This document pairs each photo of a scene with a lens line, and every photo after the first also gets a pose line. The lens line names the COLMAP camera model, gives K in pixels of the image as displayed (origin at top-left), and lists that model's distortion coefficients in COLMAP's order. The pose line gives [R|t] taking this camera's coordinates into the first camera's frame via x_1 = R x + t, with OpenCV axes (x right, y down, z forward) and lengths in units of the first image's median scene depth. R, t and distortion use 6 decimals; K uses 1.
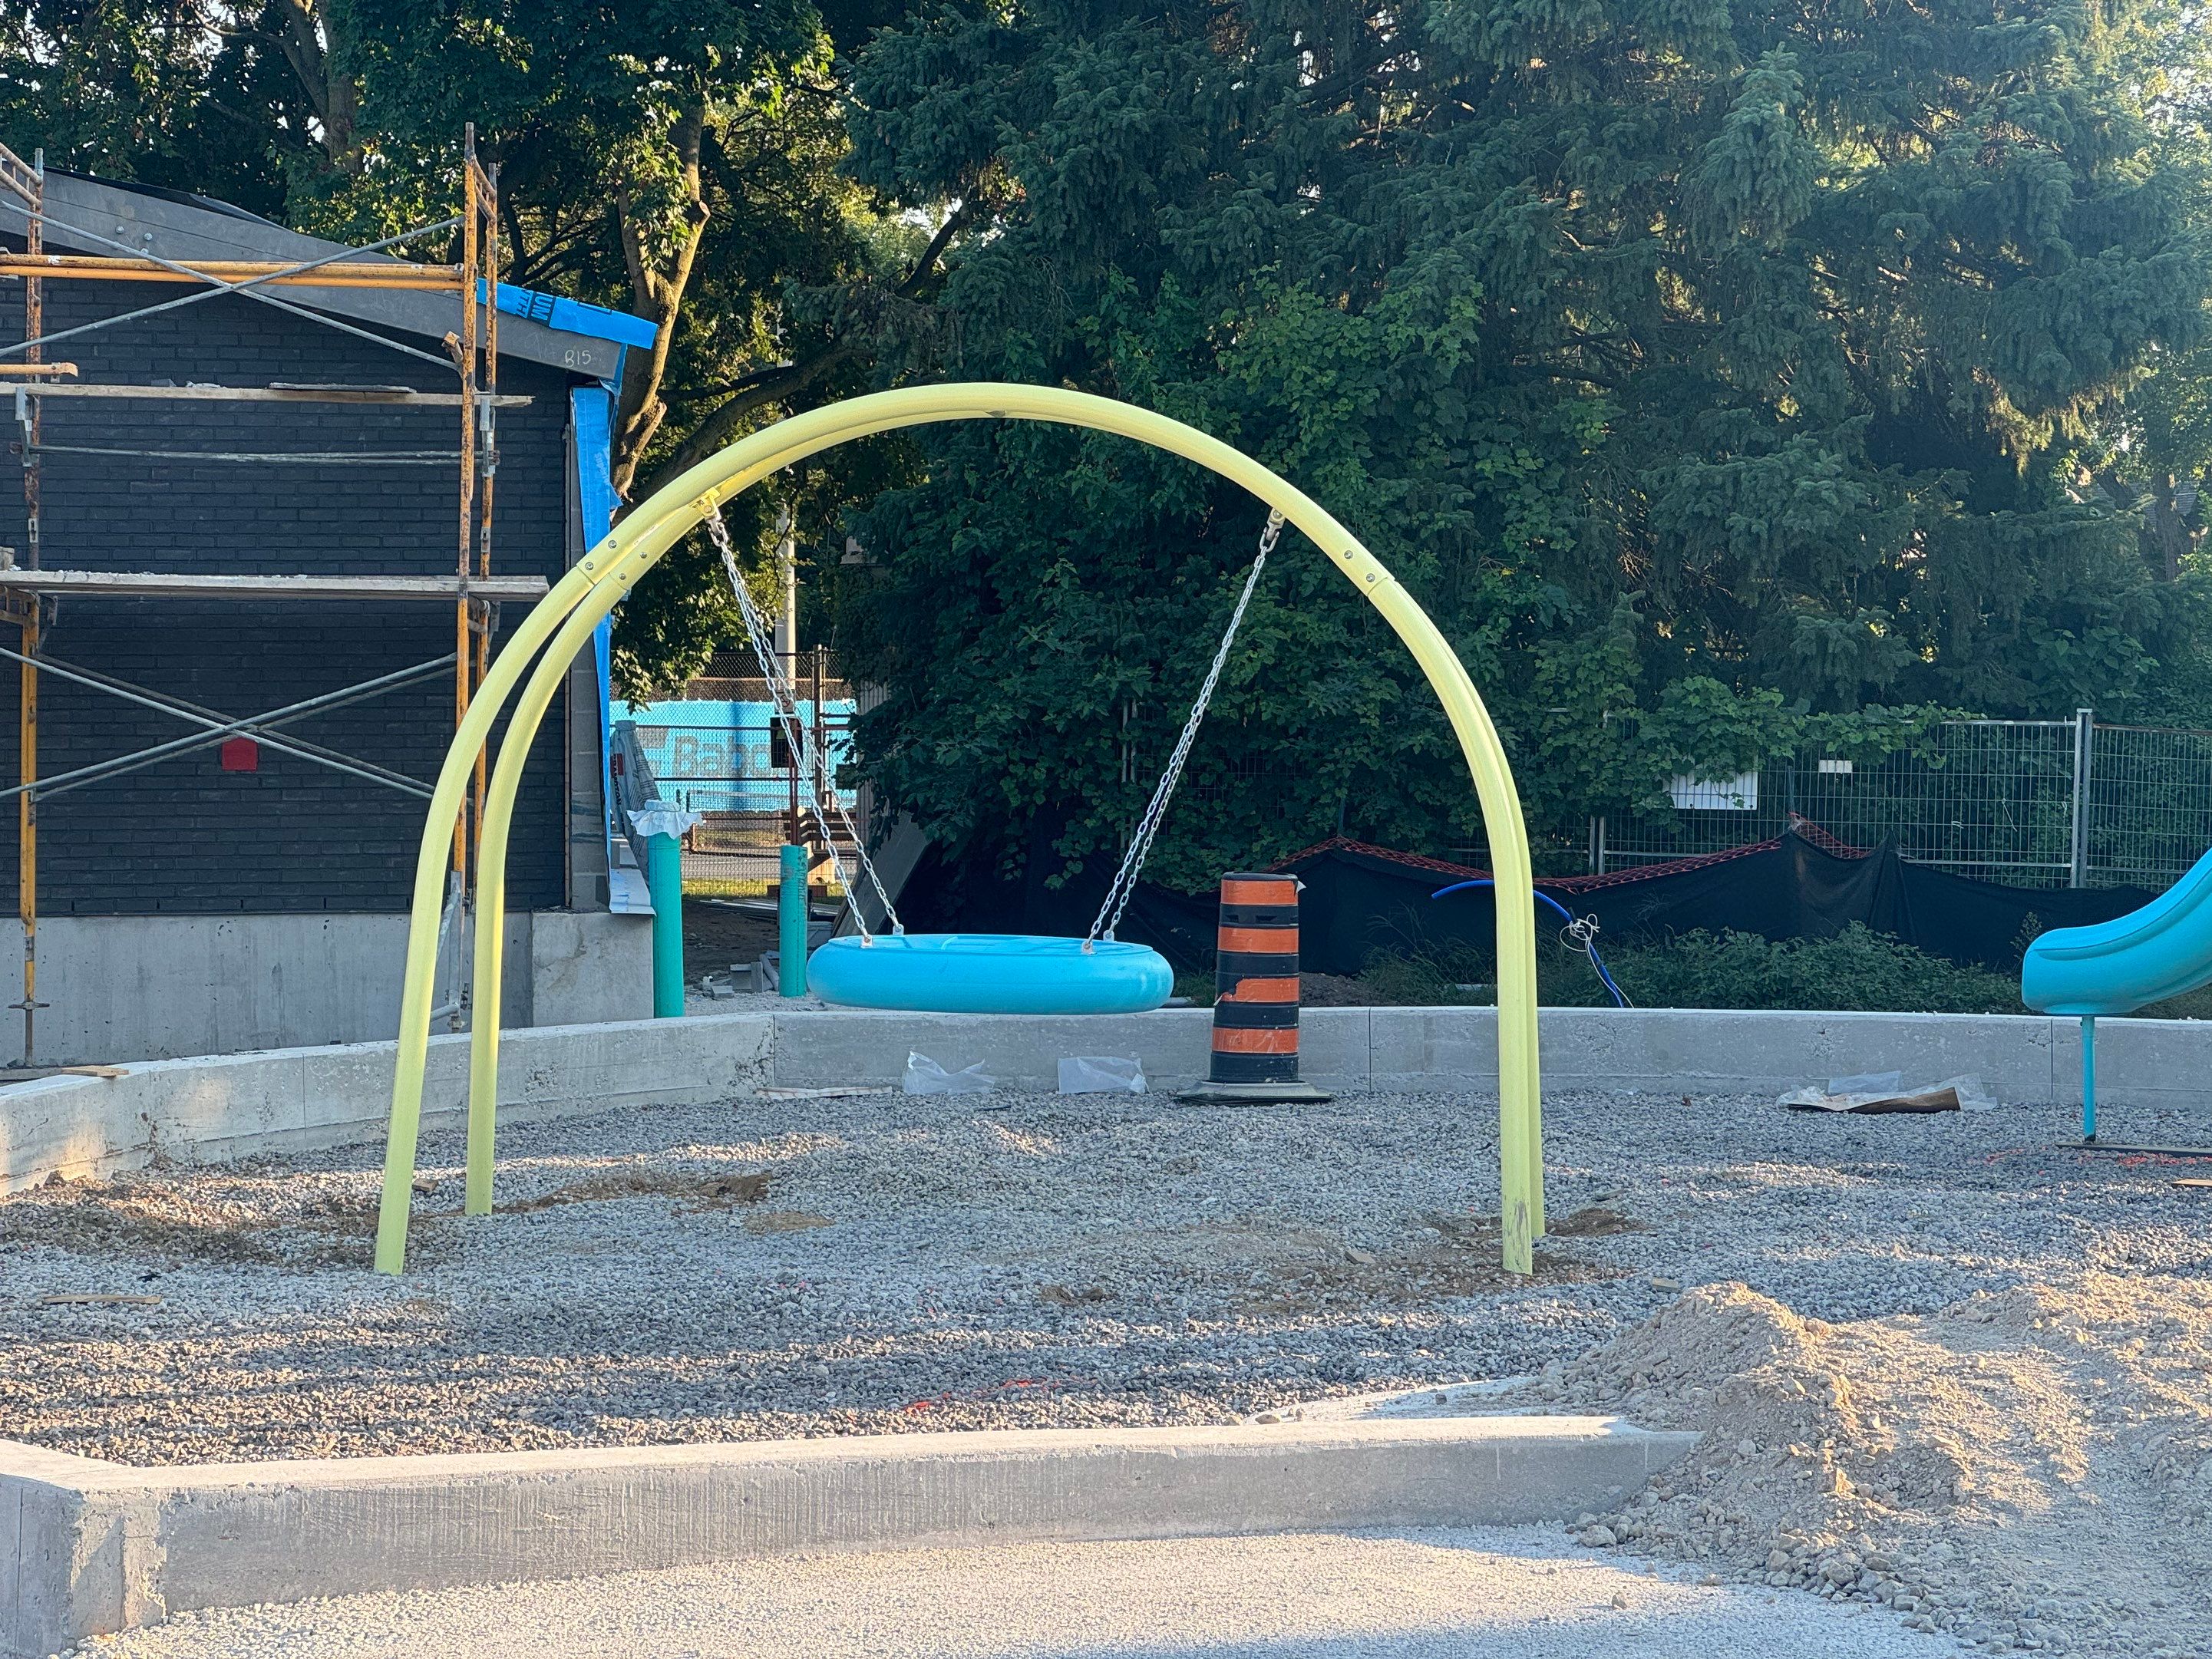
lens RADIAL K [[3885.2, 0, 1112.8], [0, 3885.2, 841.2], [0, 0, 1]] dist [-0.018710, 0.000000]
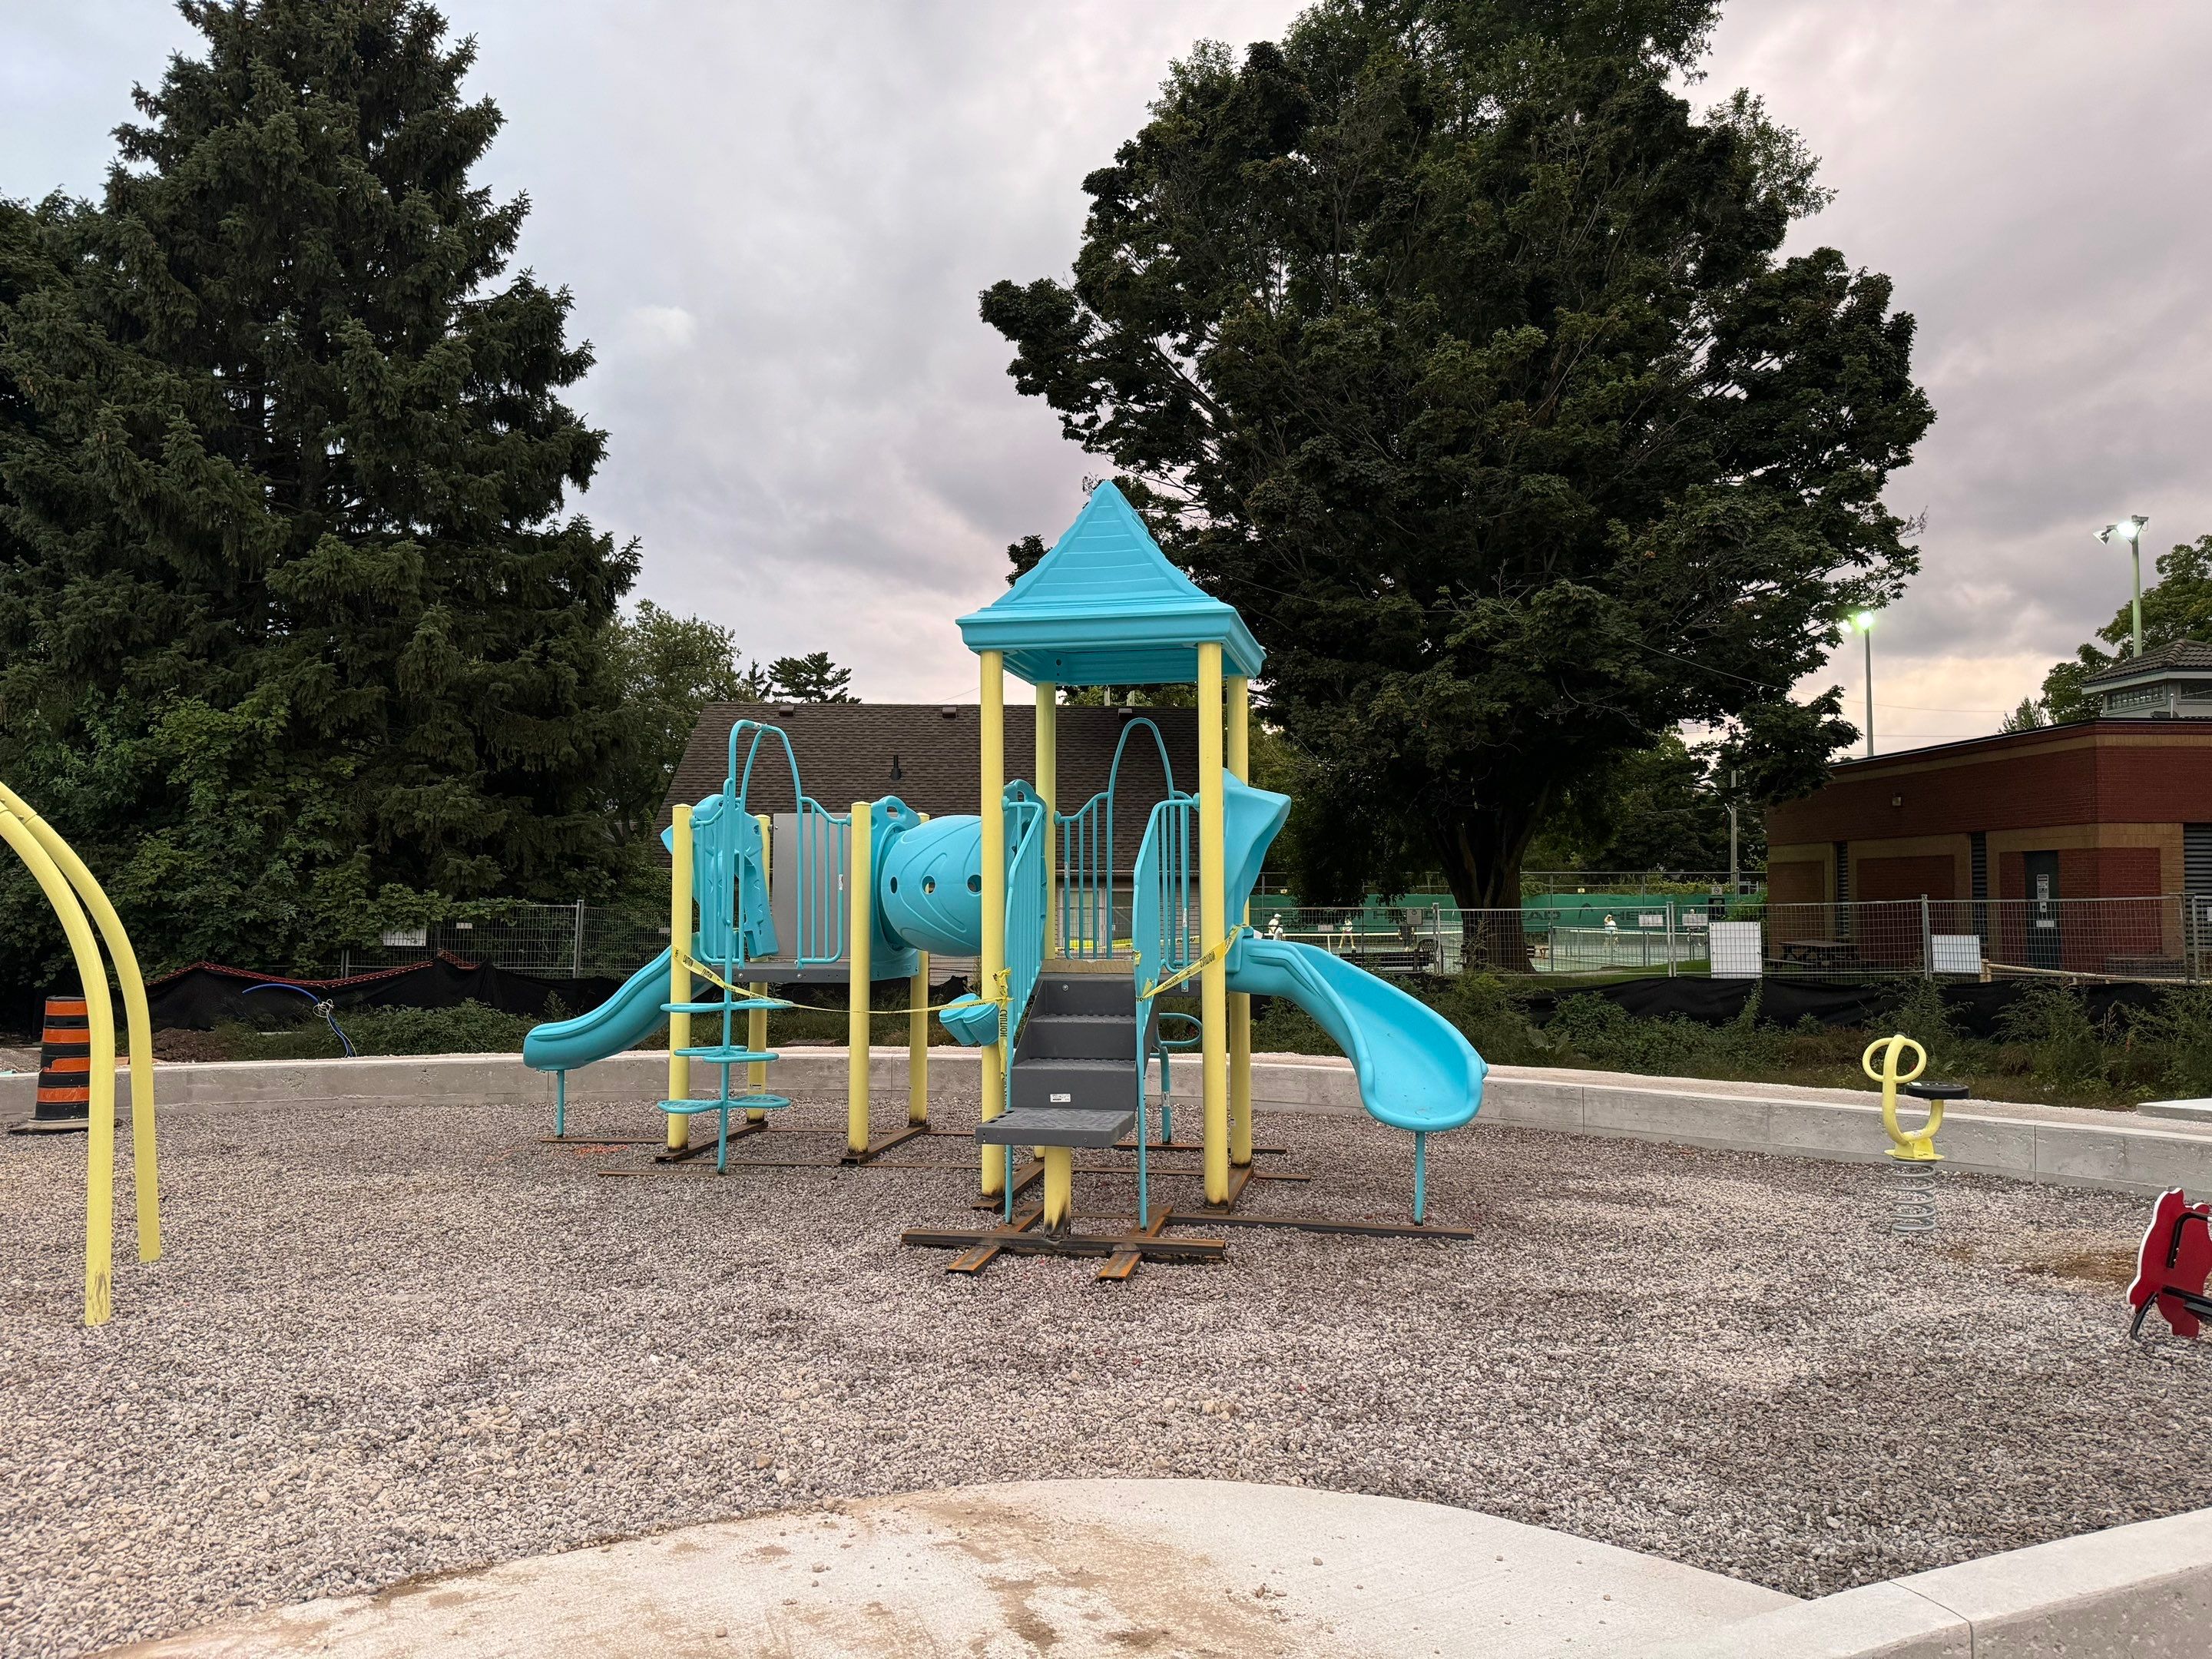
lens RADIAL K [[1573.5, 0, 1110.9], [0, 1573.5, 836.4], [0, 0, 1]] dist [0.057014, -0.069162]
pose [[0.843817, 0.022585, 0.536155, 0.010094], [0.017142, 0.997470, -0.068996, -0.001187], [-0.536357, 0.067411, 0.841295, 0.033815]]
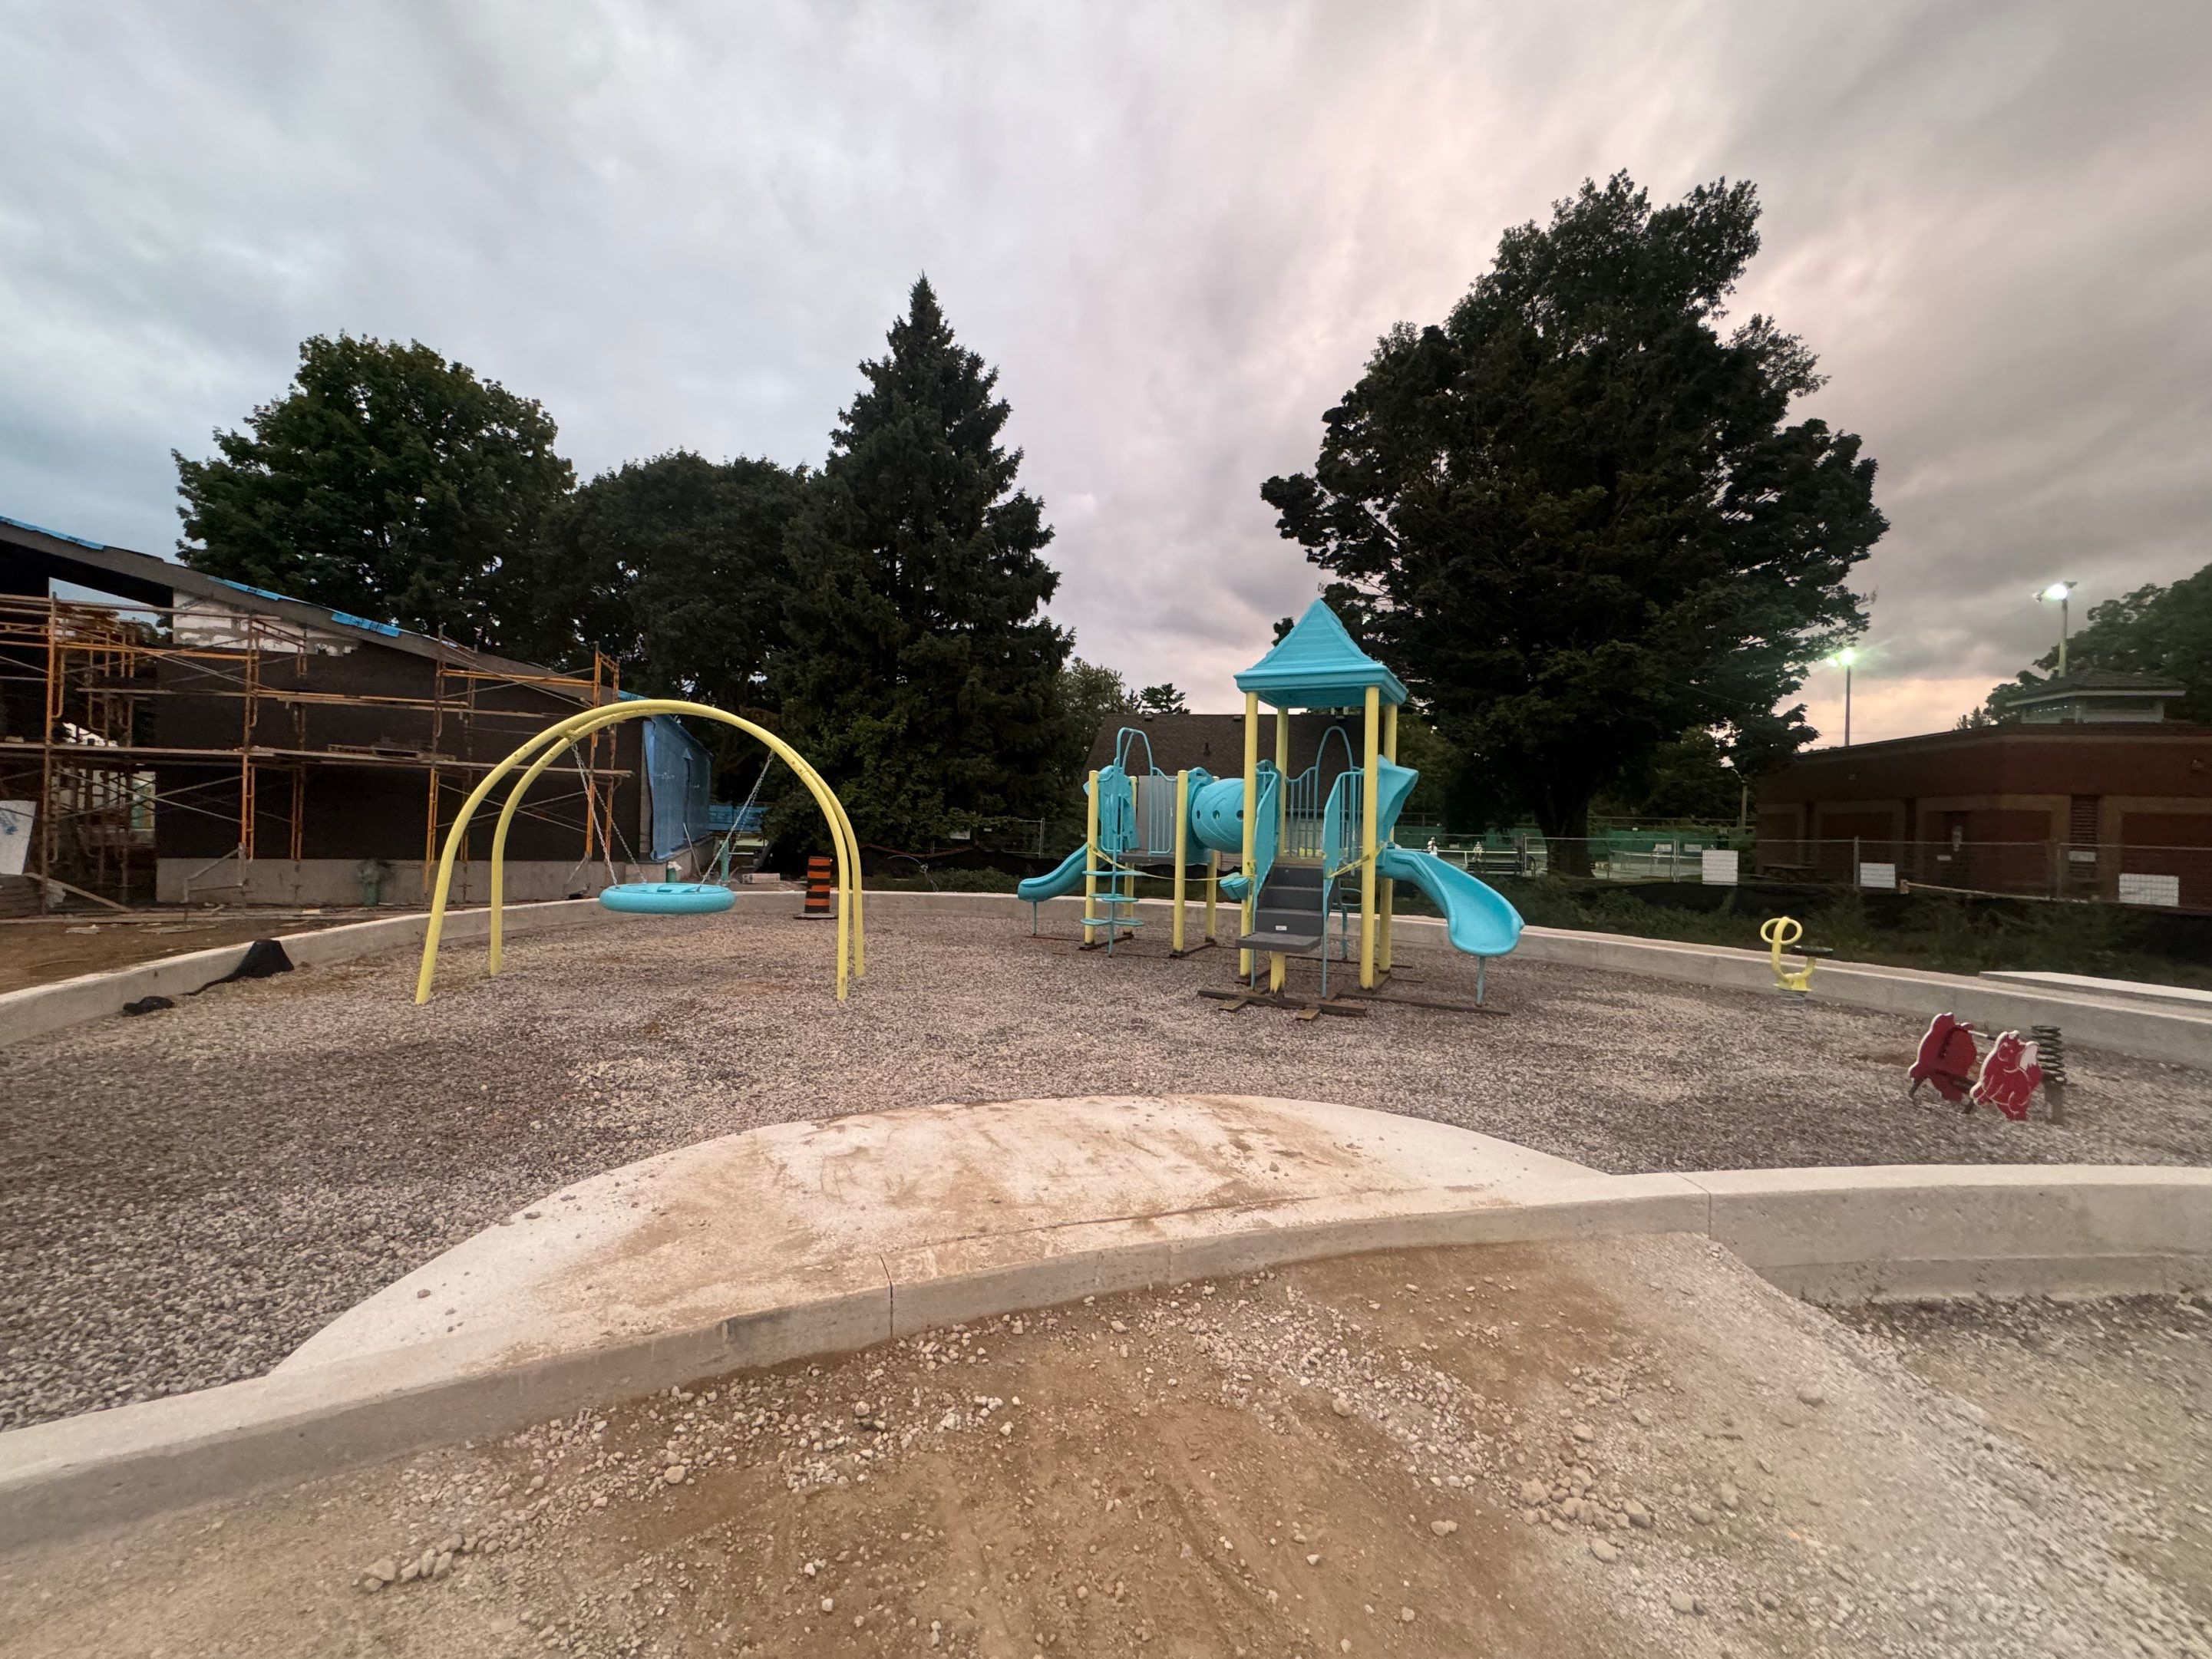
lens RADIAL K [[1573.3, 0, 1117.7], [0, 1573.3, 826.6], [0, 0, 1]] dist [0.057014, -0.069162]
pose [[0.947427, 0.028245, 0.318723, -0.233996], [-0.017954, 0.999220, -0.035179, 0.036219], [-0.319468, 0.027607, 0.947195, -0.709819]]
